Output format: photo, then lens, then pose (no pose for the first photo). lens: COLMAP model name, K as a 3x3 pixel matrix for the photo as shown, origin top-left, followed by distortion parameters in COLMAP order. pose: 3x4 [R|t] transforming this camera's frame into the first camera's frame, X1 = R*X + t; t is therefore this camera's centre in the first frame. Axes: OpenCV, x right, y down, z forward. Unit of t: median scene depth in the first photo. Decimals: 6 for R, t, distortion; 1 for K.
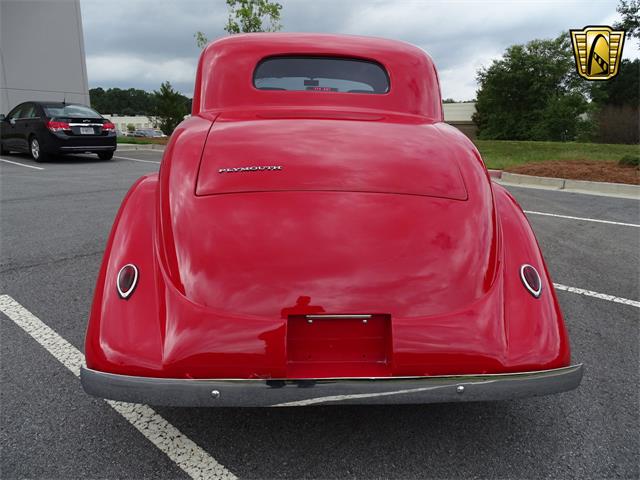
lens RADIAL K [[502.6, 0, 321.7], [0, 502.6, 245.7], [0, 0, 1]] dist [-0.047085, 0.061460]
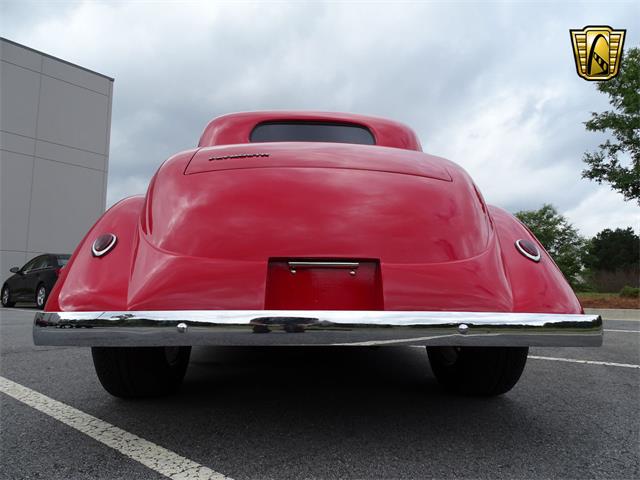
lens RADIAL K [[502.6, 0, 321.7], [0, 502.6, 245.7], [0, 0, 1]] dist [-0.047085, 0.061460]
pose [[0.999829, -0.015556, -0.009979, 0.033402], [0.010339, 0.918336, -0.395667, 0.396896], [0.015319, 0.395496, 0.918340, 0.110079]]
